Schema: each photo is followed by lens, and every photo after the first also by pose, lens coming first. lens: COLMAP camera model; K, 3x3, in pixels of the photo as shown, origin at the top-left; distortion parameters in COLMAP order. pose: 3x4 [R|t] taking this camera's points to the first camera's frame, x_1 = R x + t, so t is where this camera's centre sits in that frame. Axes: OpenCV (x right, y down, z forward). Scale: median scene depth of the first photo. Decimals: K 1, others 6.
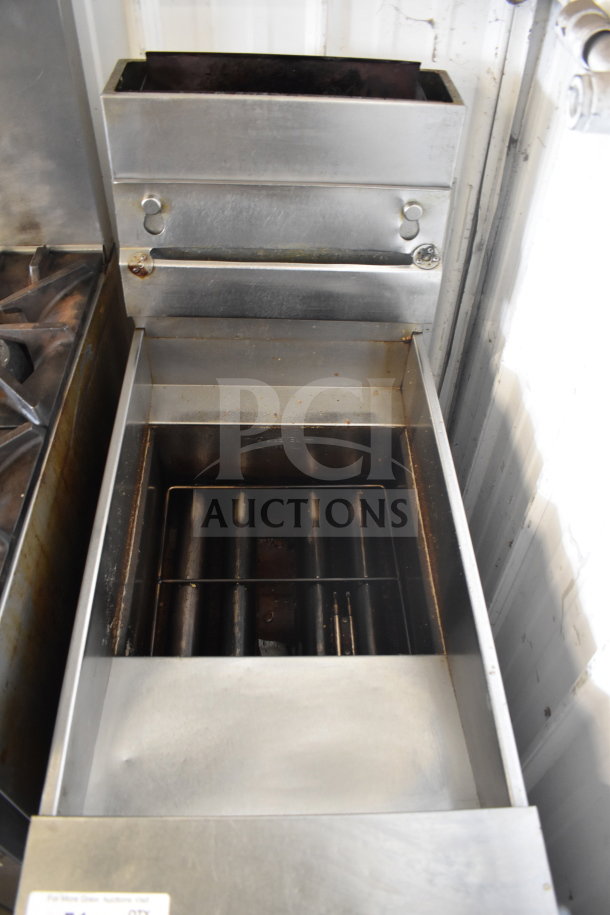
lens RADIAL K [[695.9, 0, 302.9], [0, 695.9, 455.6], [0, 0, 1]] dist [-0.094290, 0.010273]
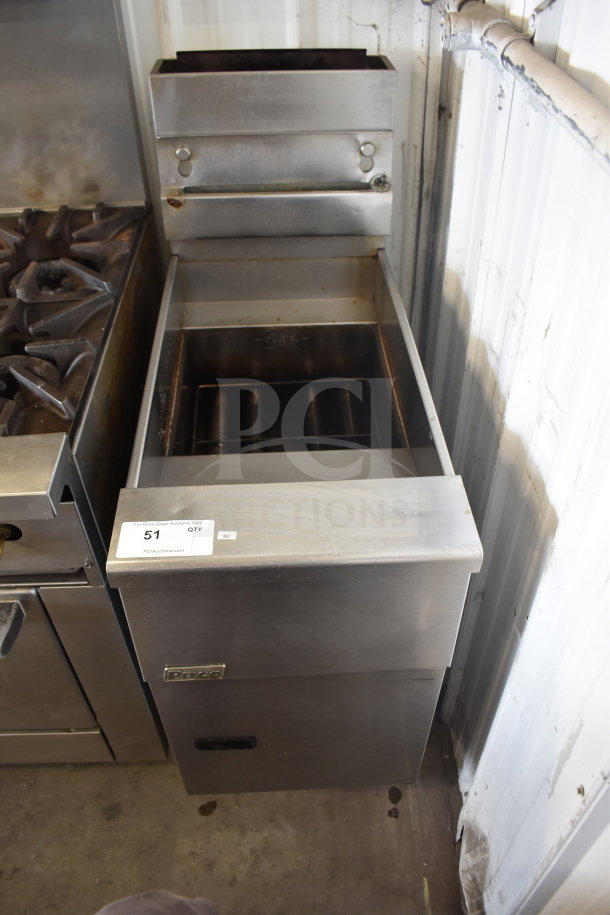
lens RADIAL K [[695.9, 0, 301.7], [0, 695.9, 459.2], [0, 0, 1]] dist [-0.094290, 0.010273]
pose [[0.998619, -0.049169, -0.018504, 0.018852], [0.047184, 0.994298, -0.095628, 0.391540], [0.023100, 0.094623, 0.995245, -0.328716]]
